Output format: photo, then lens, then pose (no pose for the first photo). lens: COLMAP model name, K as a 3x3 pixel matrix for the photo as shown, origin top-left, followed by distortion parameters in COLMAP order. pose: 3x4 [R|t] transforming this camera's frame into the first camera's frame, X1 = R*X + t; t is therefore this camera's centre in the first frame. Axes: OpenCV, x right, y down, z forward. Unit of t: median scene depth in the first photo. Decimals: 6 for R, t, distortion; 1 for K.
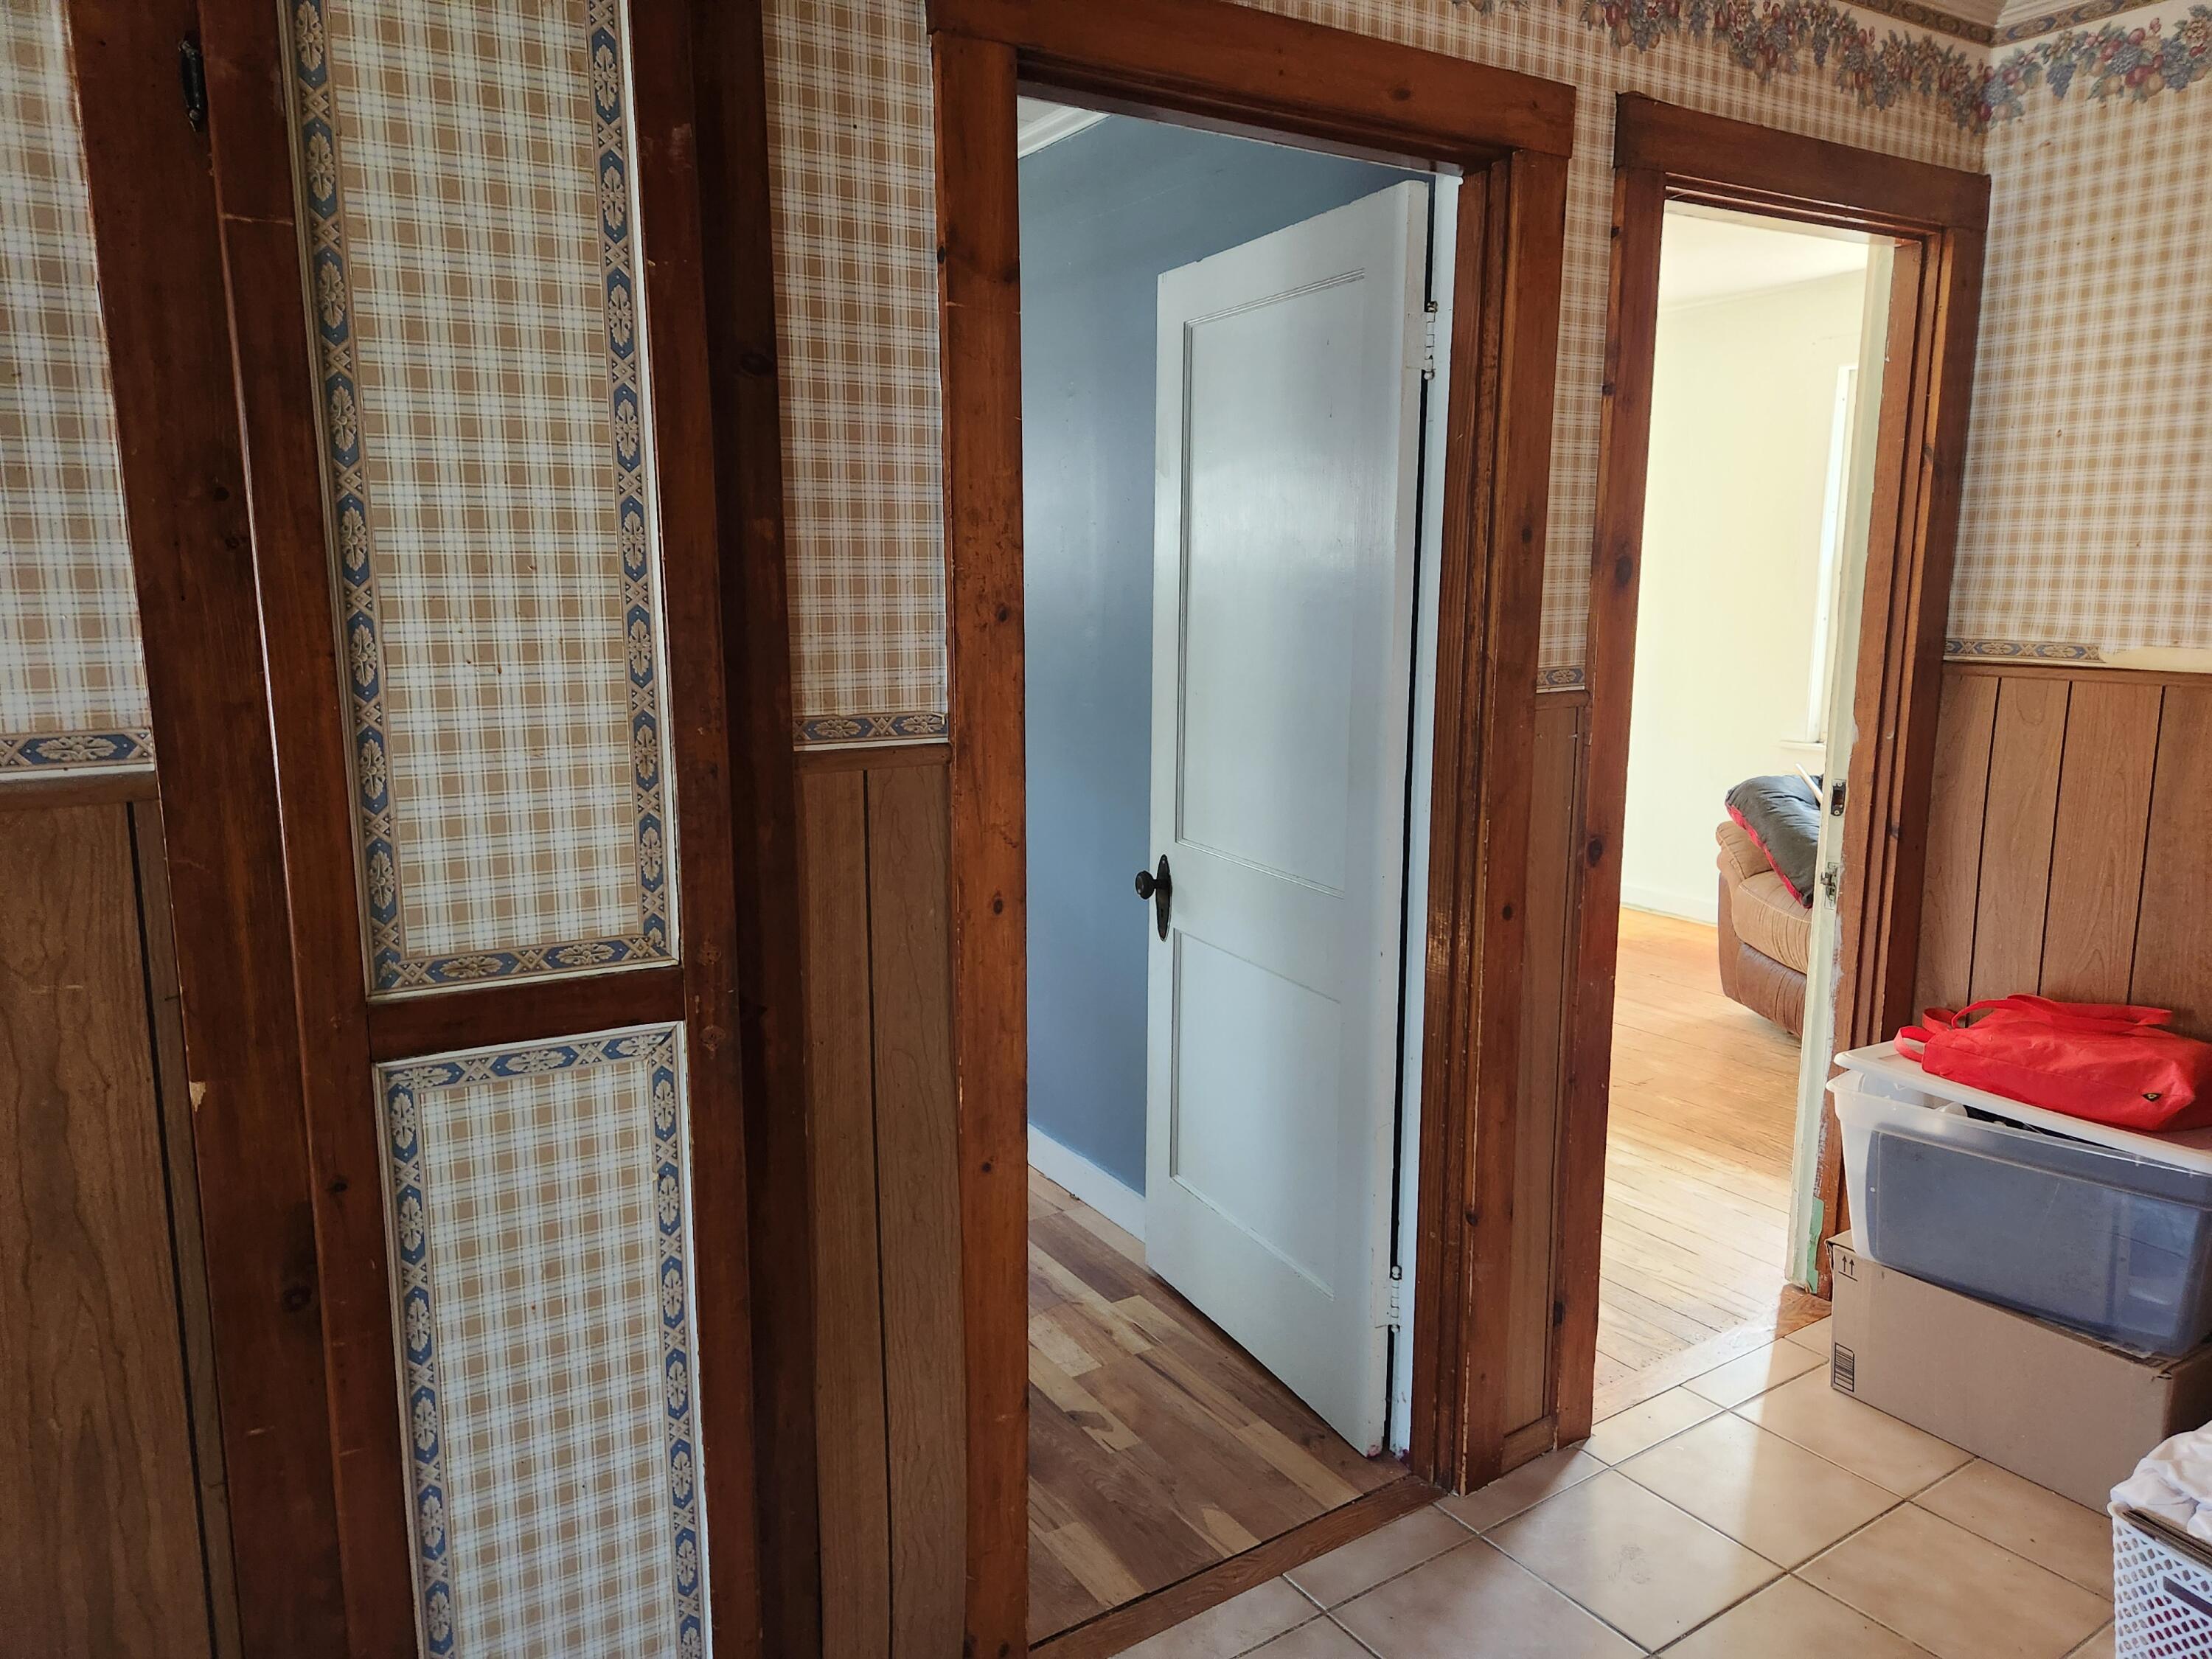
lens RADIAL K [[1468.1, 0, 1094.5], [0, 1468.1, 814.5], [0, 0, 1]] dist [0.028914, -0.025032]
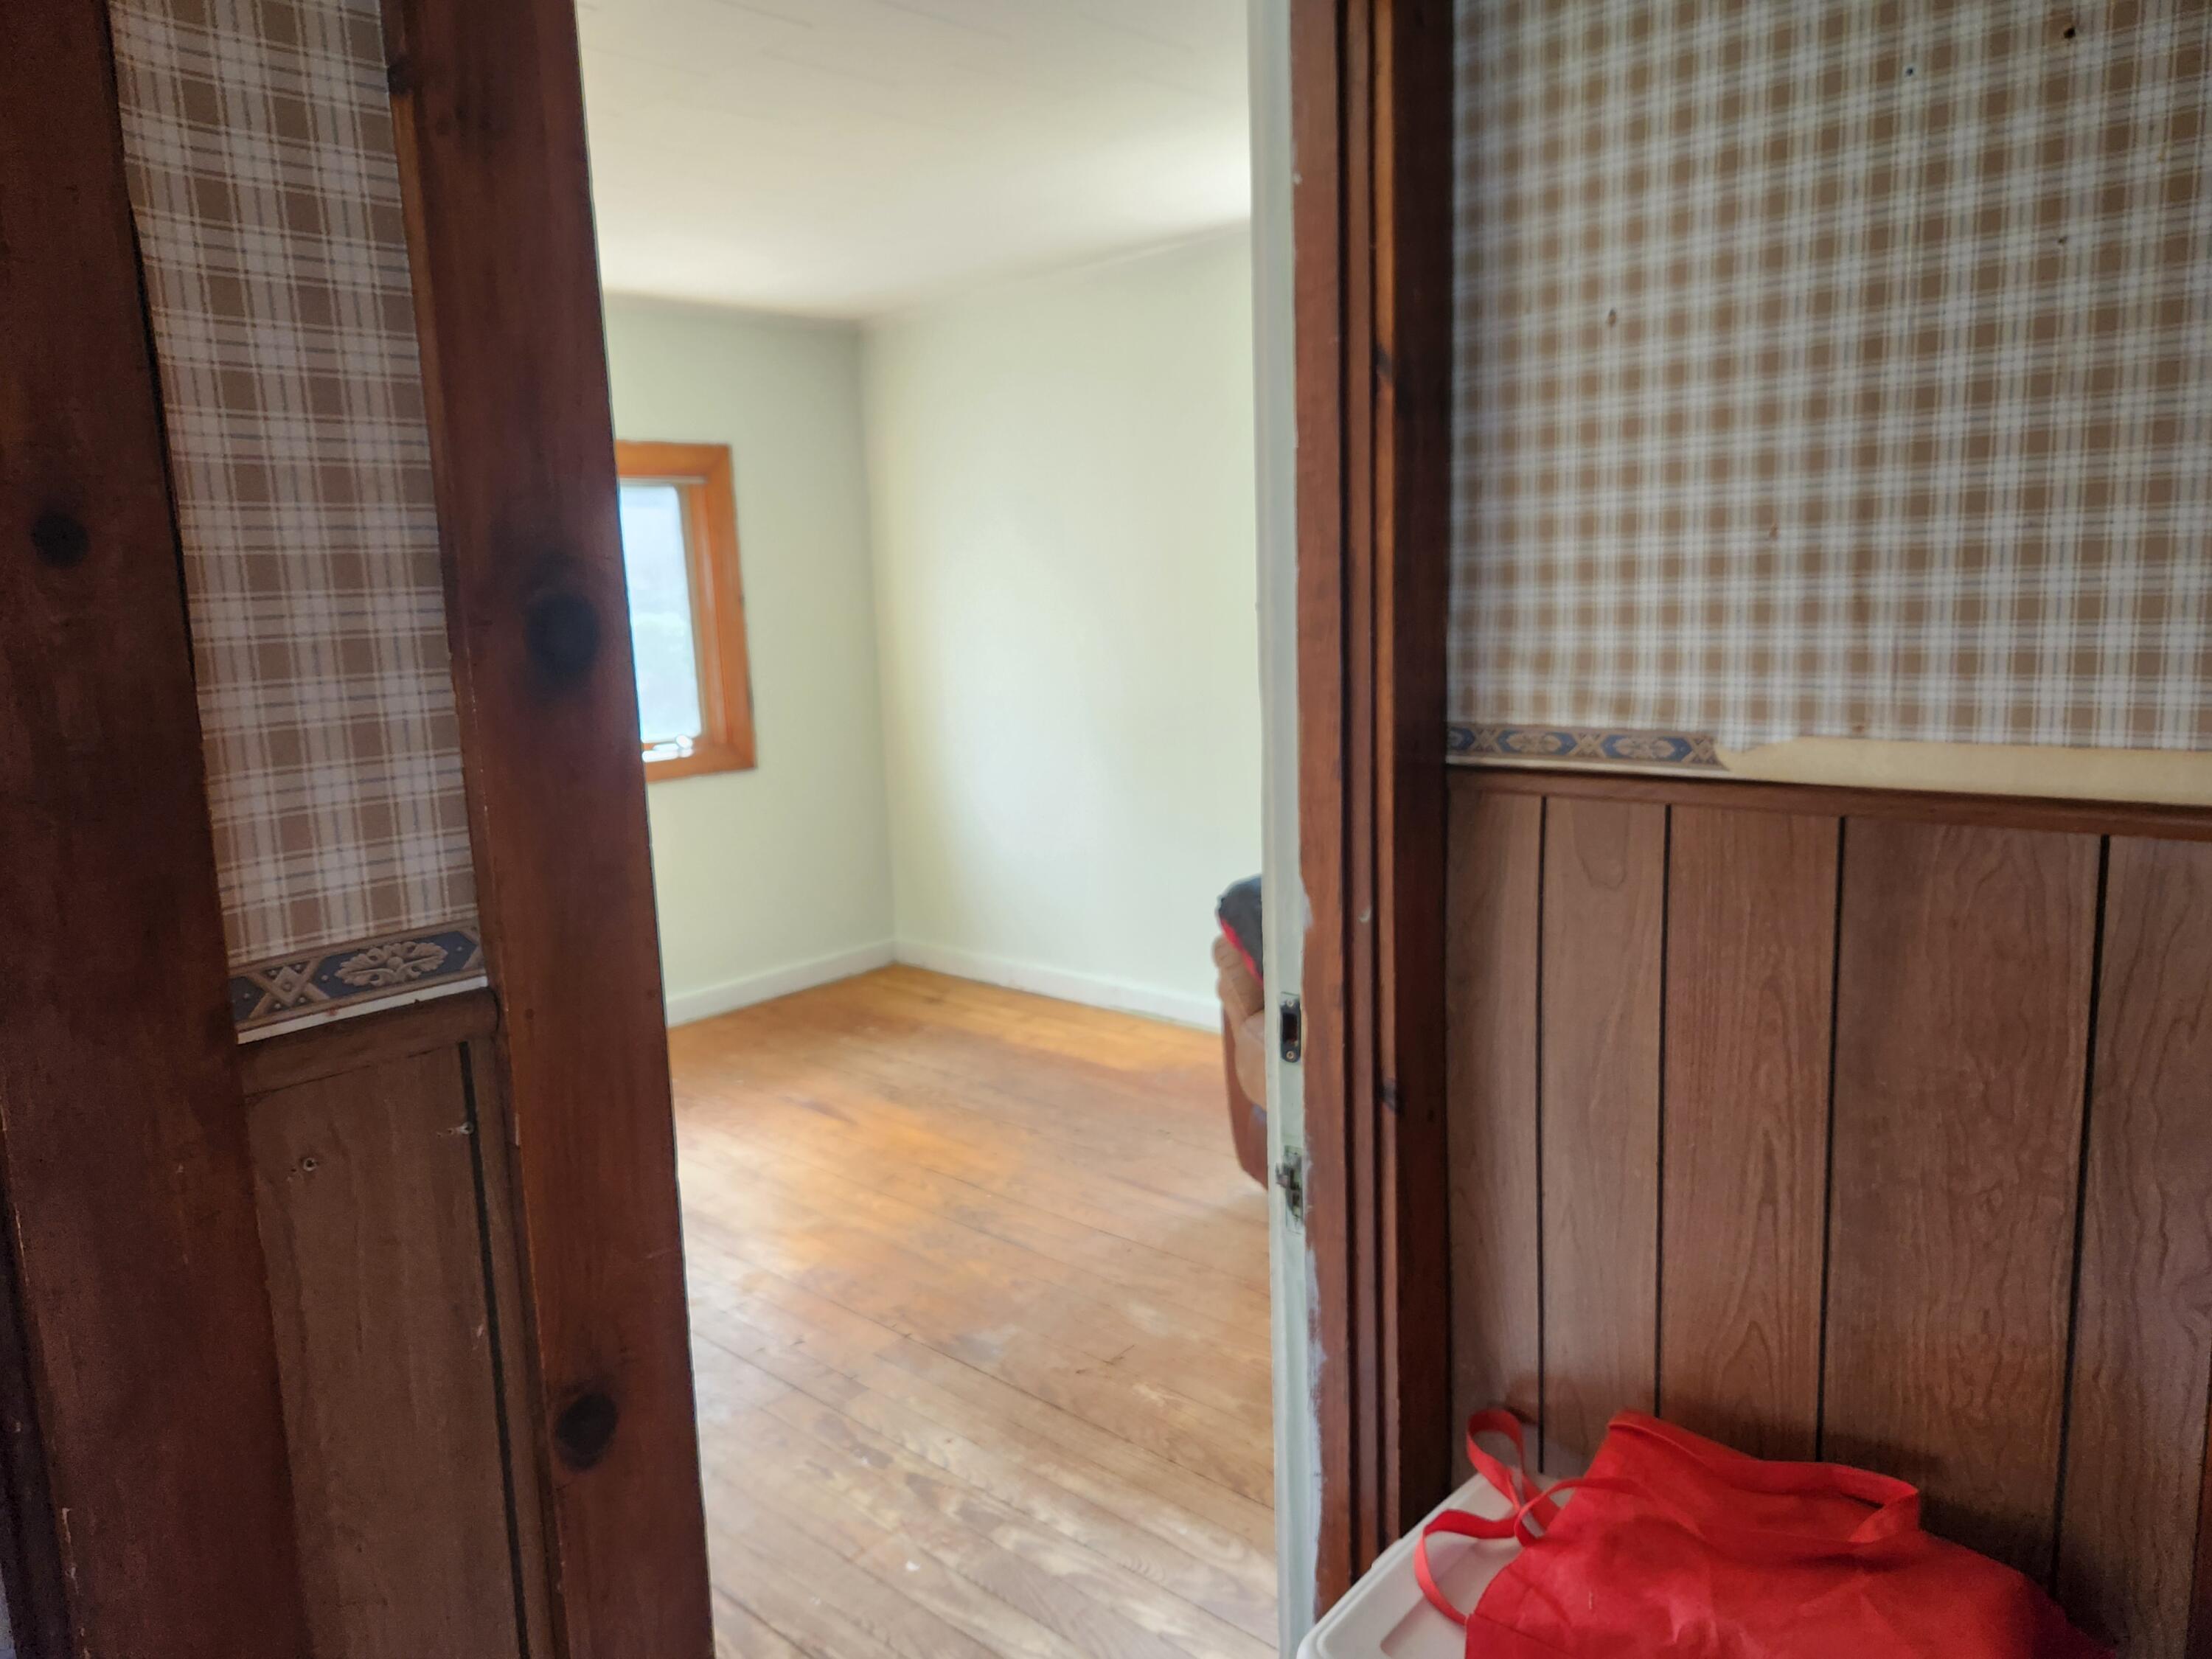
lens RADIAL K [[1468.1, 0, 1099.2], [0, 1468.1, 825.8], [0, 0, 1]] dist [0.028914, -0.025032]
pose [[0.964834, -0.075029, 0.251926, 0.336585], [0.077830, 0.996966, -0.001157, -0.096106], [-0.251075, 0.020724, 0.967746, 0.549262]]
